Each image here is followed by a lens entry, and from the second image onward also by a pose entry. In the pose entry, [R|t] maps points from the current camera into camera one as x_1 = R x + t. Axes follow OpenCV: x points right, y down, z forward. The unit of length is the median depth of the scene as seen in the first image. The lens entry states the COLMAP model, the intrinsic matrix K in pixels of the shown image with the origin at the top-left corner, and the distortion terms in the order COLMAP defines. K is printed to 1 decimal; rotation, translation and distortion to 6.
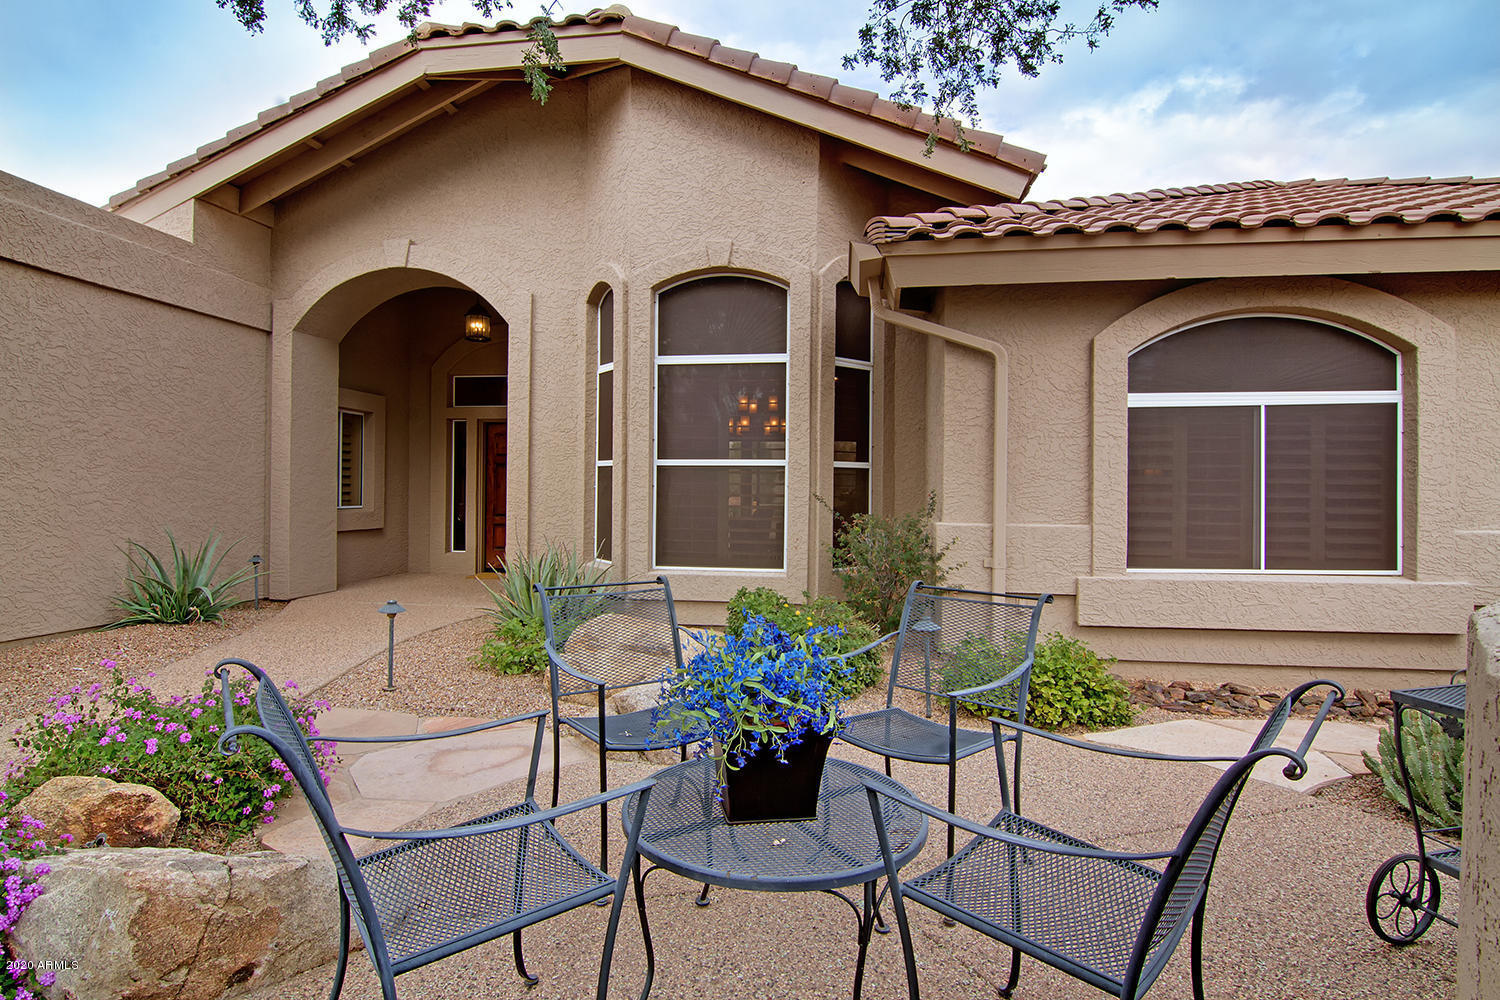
lens RADIAL K [[699.2, 0, 750.0], [0, 699.2, 500.0], [0, 0, 1]] dist [0.001063, 0.000039]
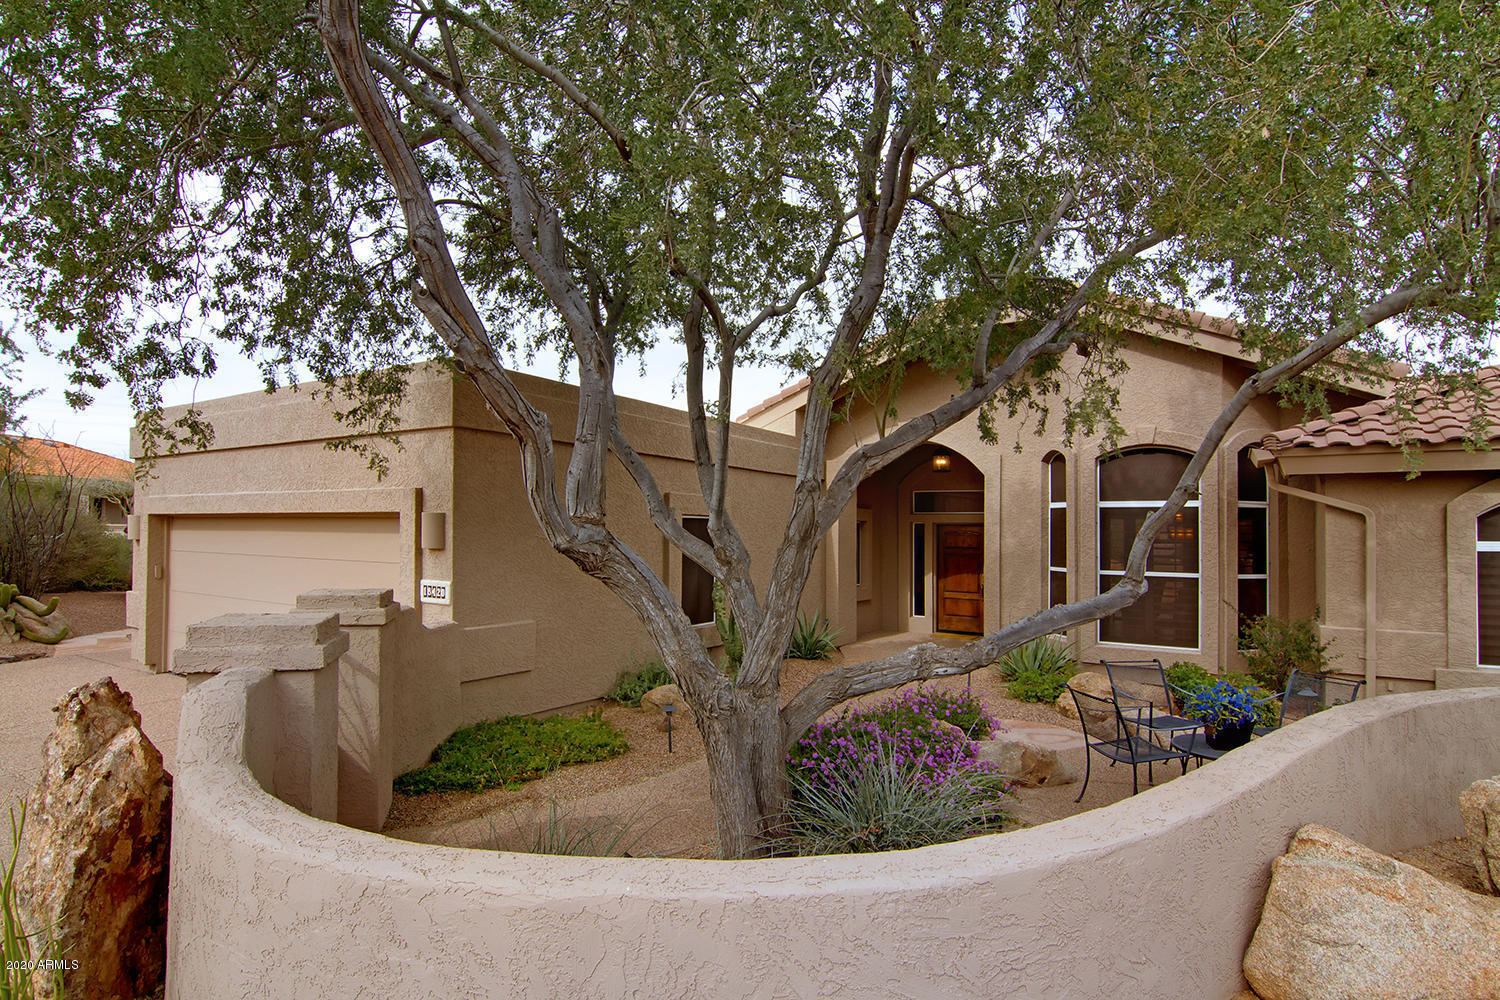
lens RADIAL K [[748.9, 0, 749.0], [0, 748.9, 521.7], [0, 0, 1]] dist [-0.019419, -0.001212]
pose [[0.904908, -0.011986, -0.425438, -0.140017], [0.001856, 0.999705, -0.024218, -0.132226], [0.425603, 0.021125, 0.904664, -0.817449]]
